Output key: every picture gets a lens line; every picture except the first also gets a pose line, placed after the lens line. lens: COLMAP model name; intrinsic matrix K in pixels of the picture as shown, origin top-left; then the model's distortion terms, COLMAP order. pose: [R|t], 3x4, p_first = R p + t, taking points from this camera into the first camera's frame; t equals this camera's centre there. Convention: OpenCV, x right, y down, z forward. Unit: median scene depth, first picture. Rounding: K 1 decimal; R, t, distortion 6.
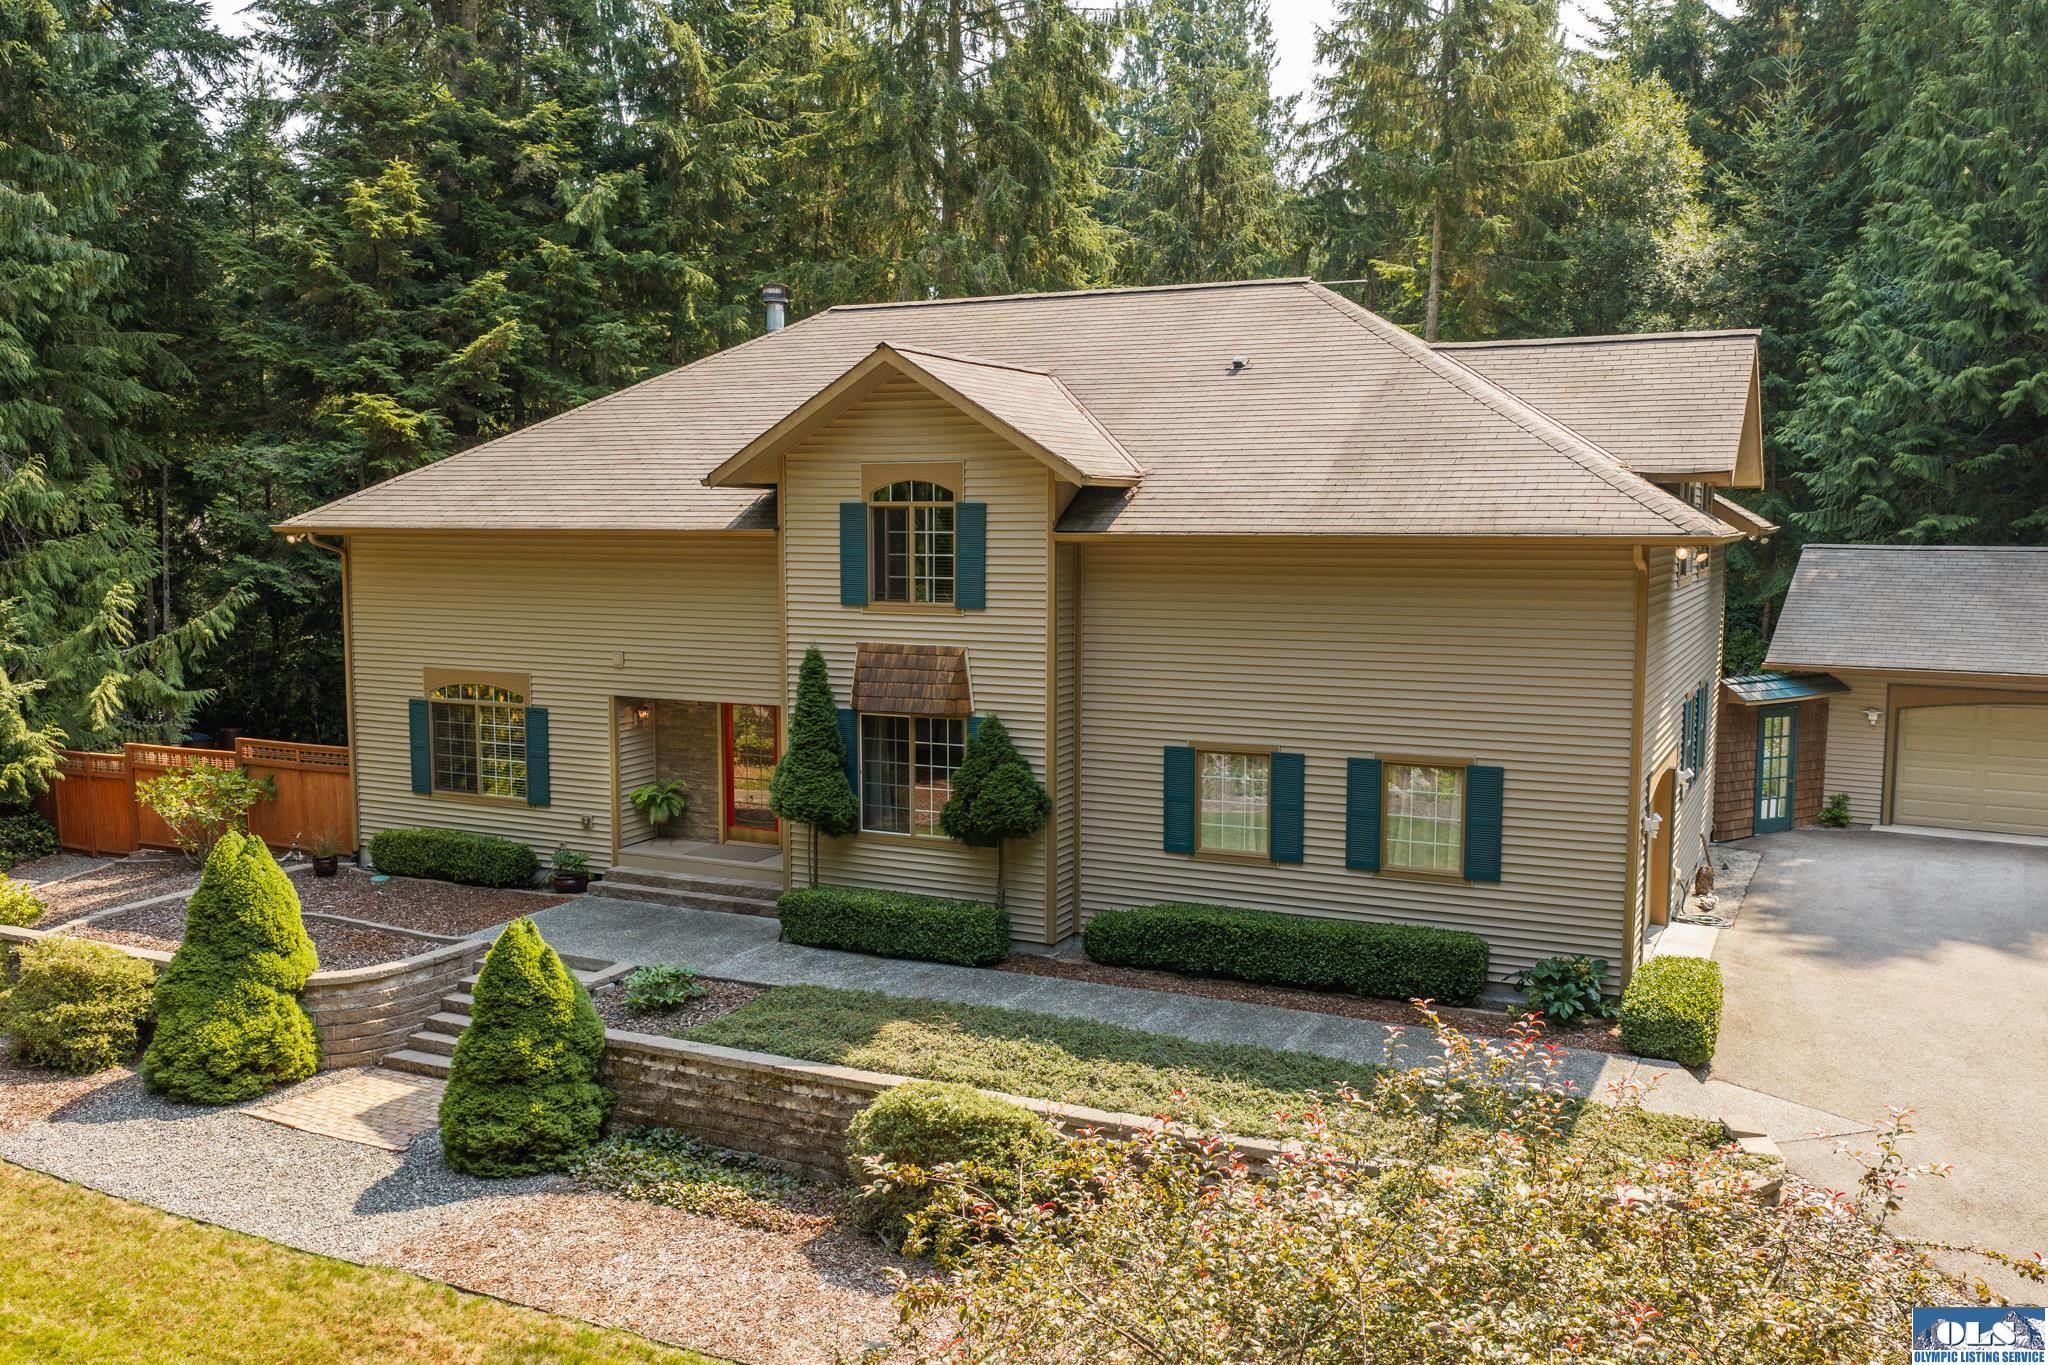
lens RADIAL K [[1696.3, 0, 1031.2], [0, 1696.3, 689.3], [0, 0, 1]] dist [0.017118, -0.023625]
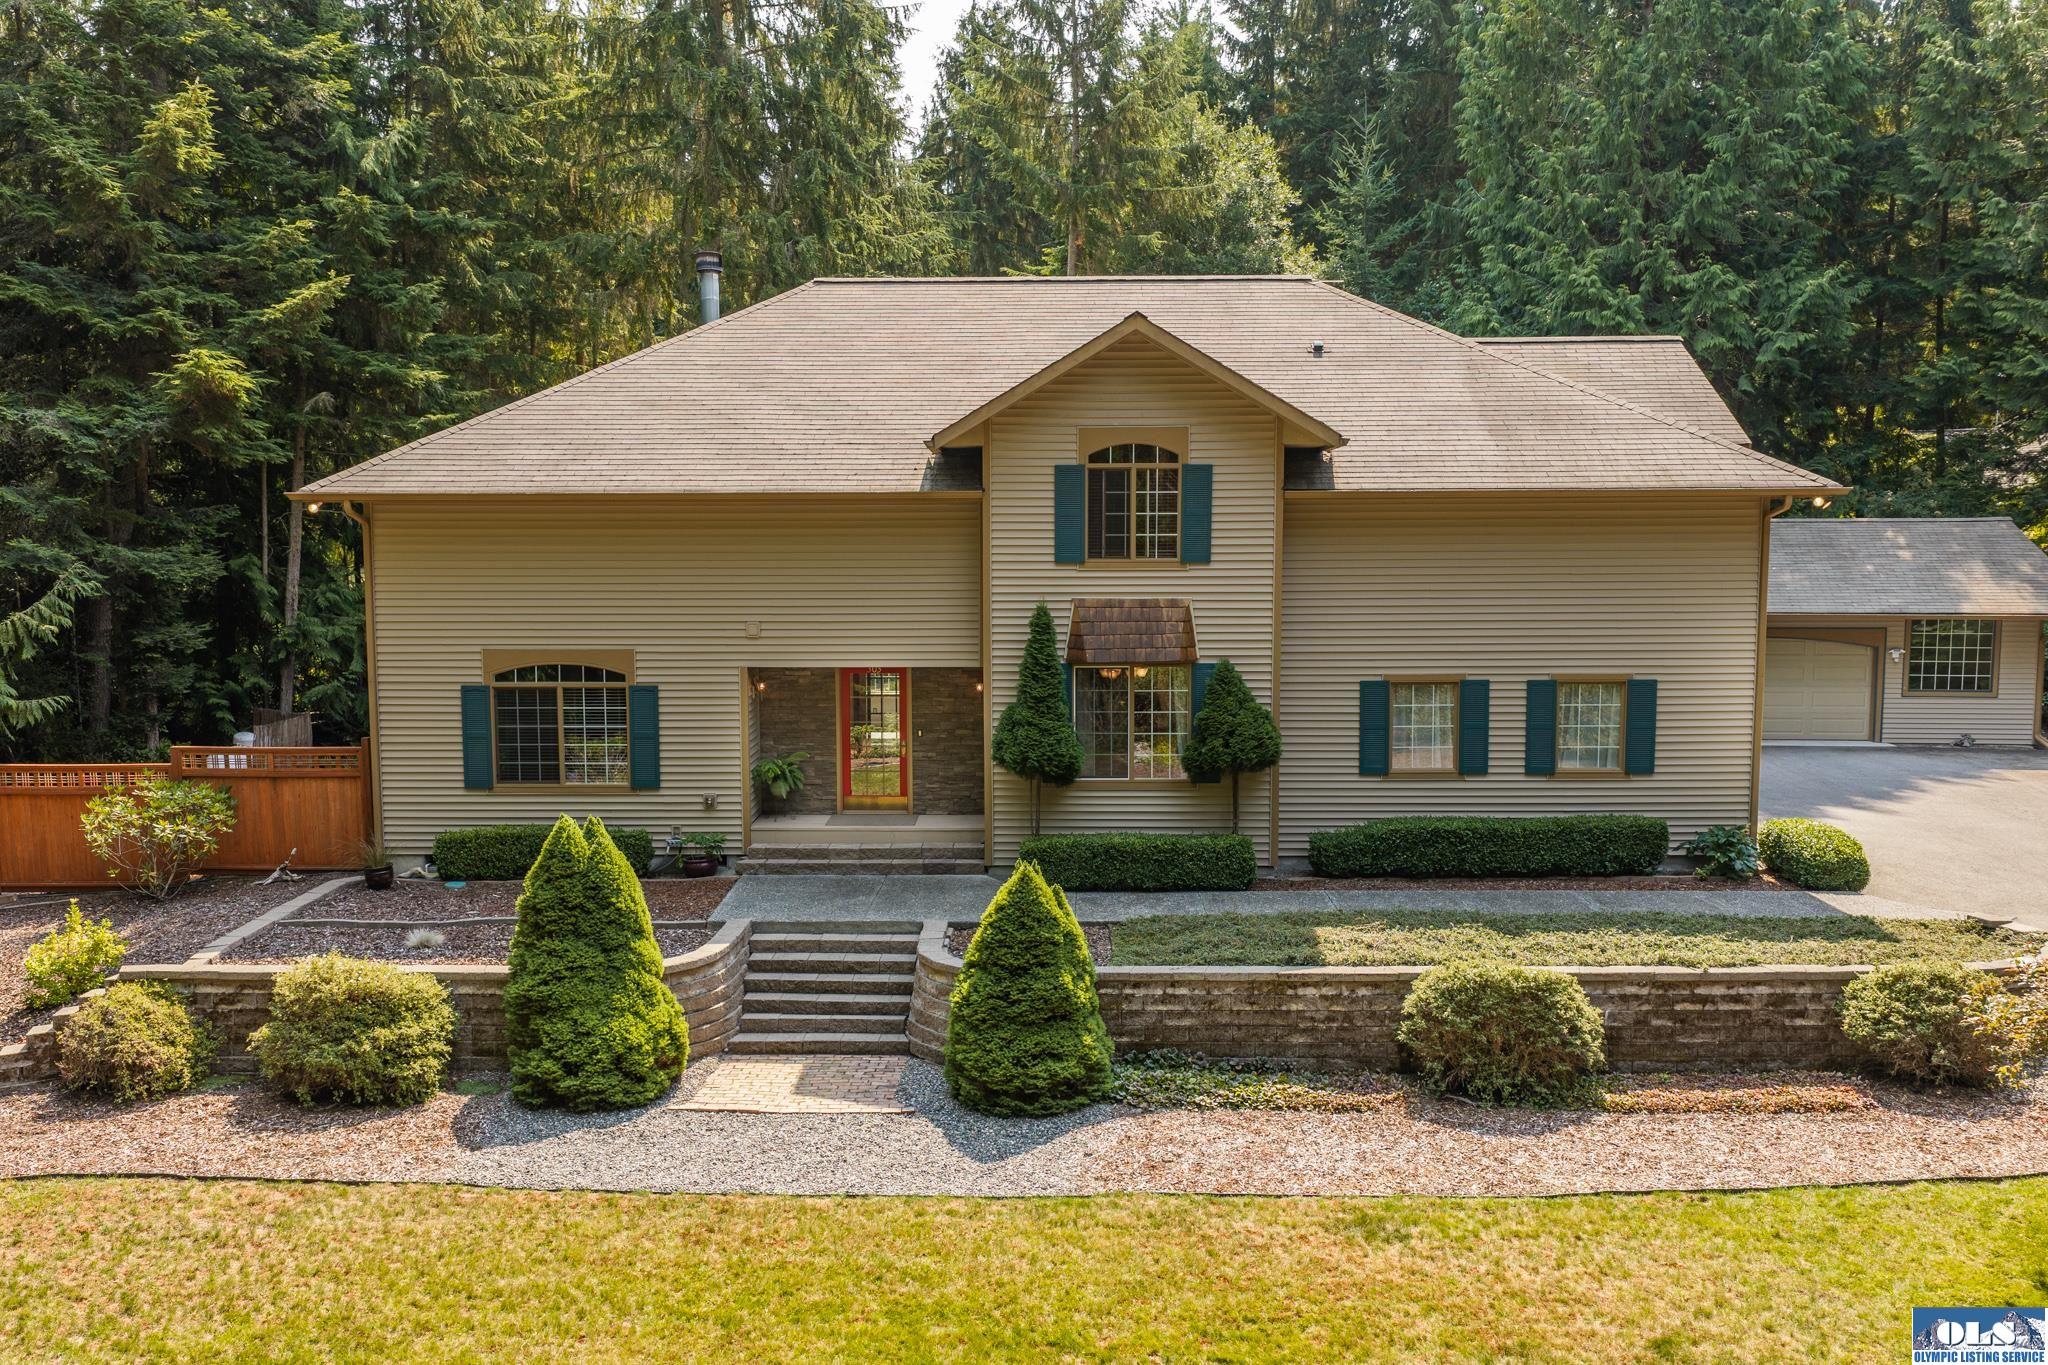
lens RADIAL K [[1683.1, 0, 1028.6], [0, 1683.1, 689.2], [0, 0, 1]] dist [0.037133, -0.068335]
pose [[0.905573, -0.045733, 0.421719, -0.598369], [0.048424, 0.998817, 0.004332, 0.023489], [-0.421418, 0.016499, 0.906716, 0.073884]]
